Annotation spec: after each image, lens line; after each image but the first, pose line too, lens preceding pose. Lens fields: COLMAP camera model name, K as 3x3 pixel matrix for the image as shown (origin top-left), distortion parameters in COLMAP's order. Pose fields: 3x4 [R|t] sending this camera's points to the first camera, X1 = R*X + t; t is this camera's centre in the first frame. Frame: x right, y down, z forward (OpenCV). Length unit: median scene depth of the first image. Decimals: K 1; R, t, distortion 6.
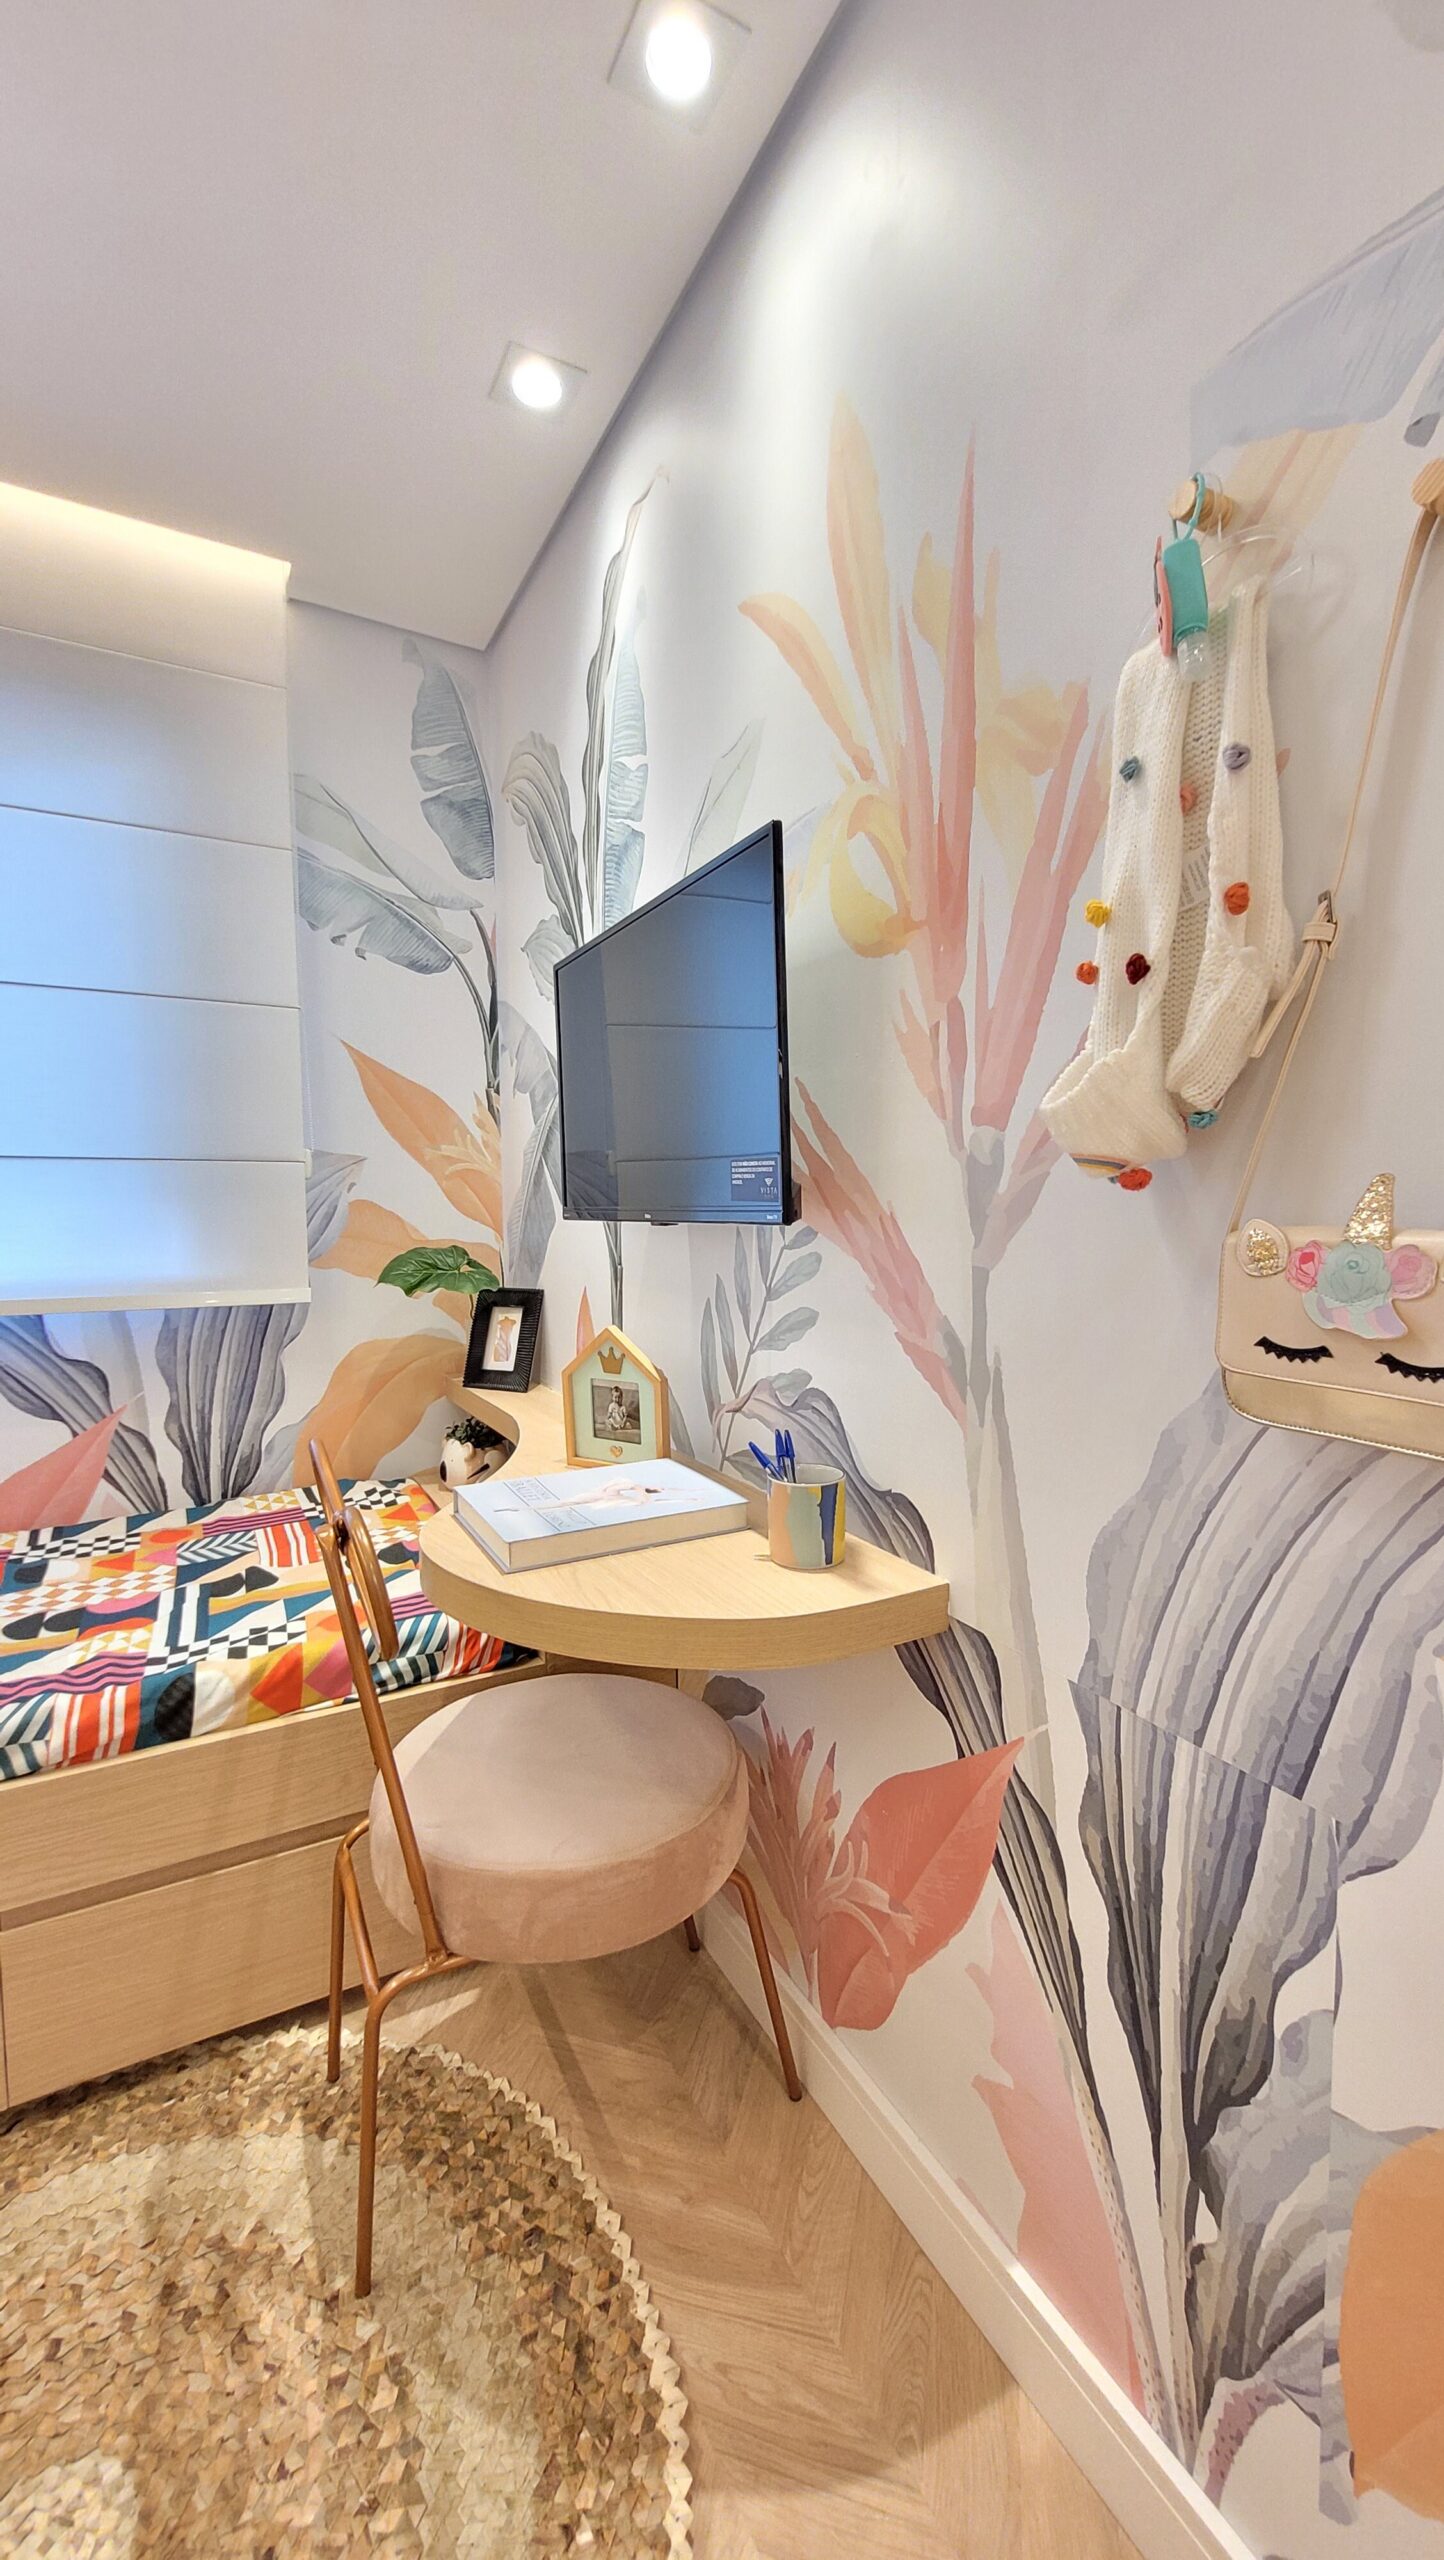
lens RADIAL K [[1008.4, 0, 723.3], [0, 1008.4, 1285.4], [0, 0, 1]] dist [0.007777, -0.001000]
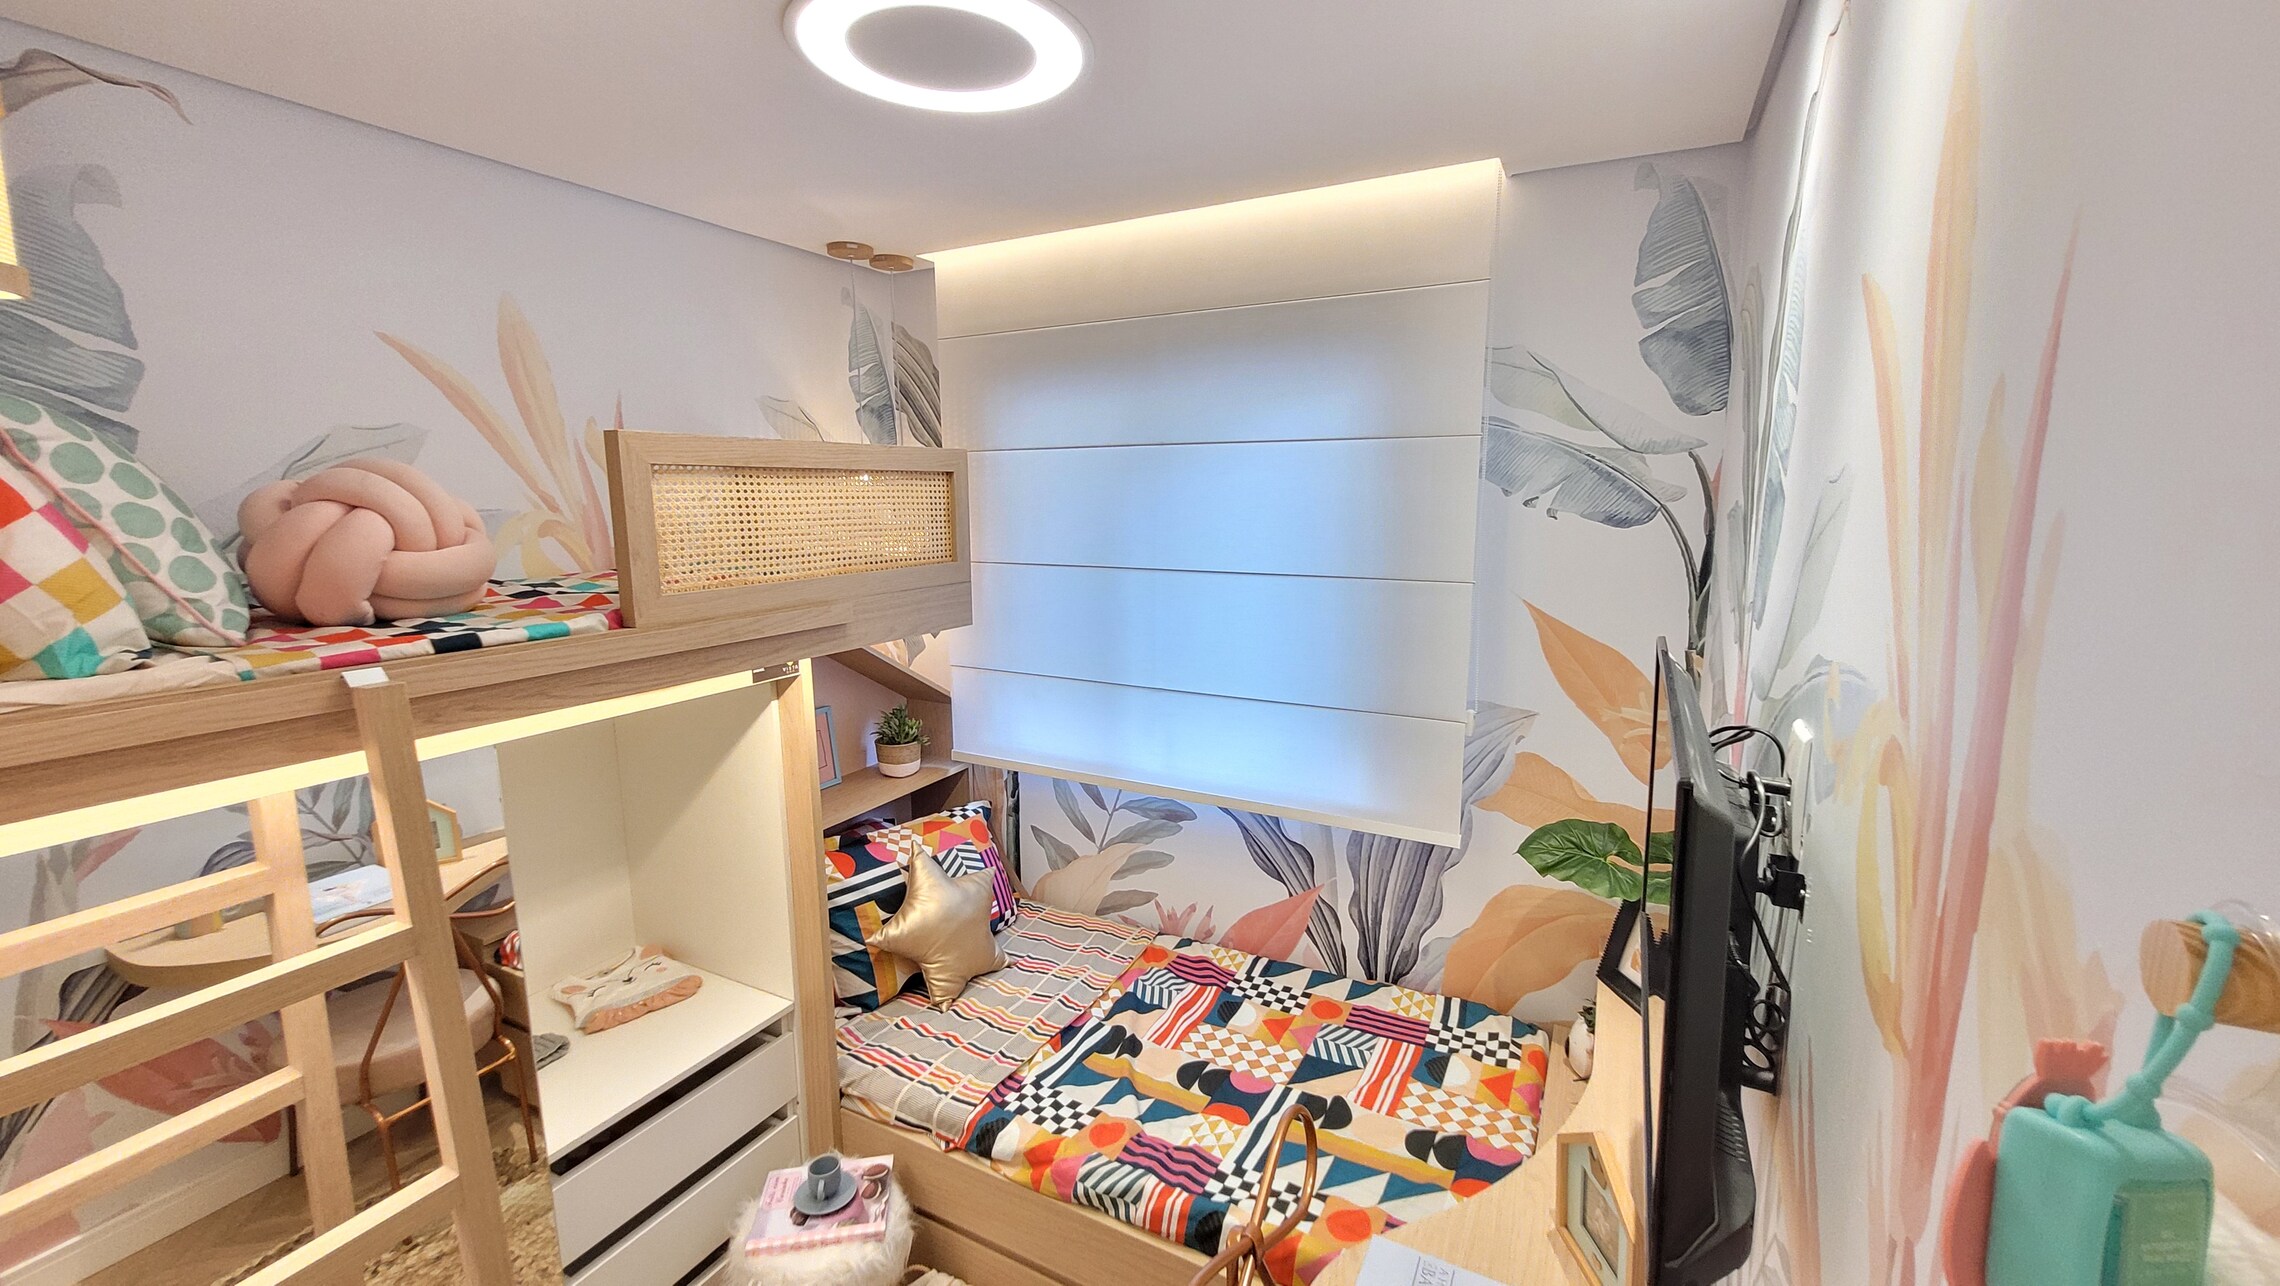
lens RADIAL K [[898.1, 0, 1134.5], [0, 898.1, 645.7], [0, 0, 1]] dist [0.007777, -0.001000]
pose [[0.549952, 0.134812, -0.824244, 0.165767], [-0.059006, 0.990692, 0.122666, -0.294805], [0.833109, -0.018826, 0.552788, 0.175636]]
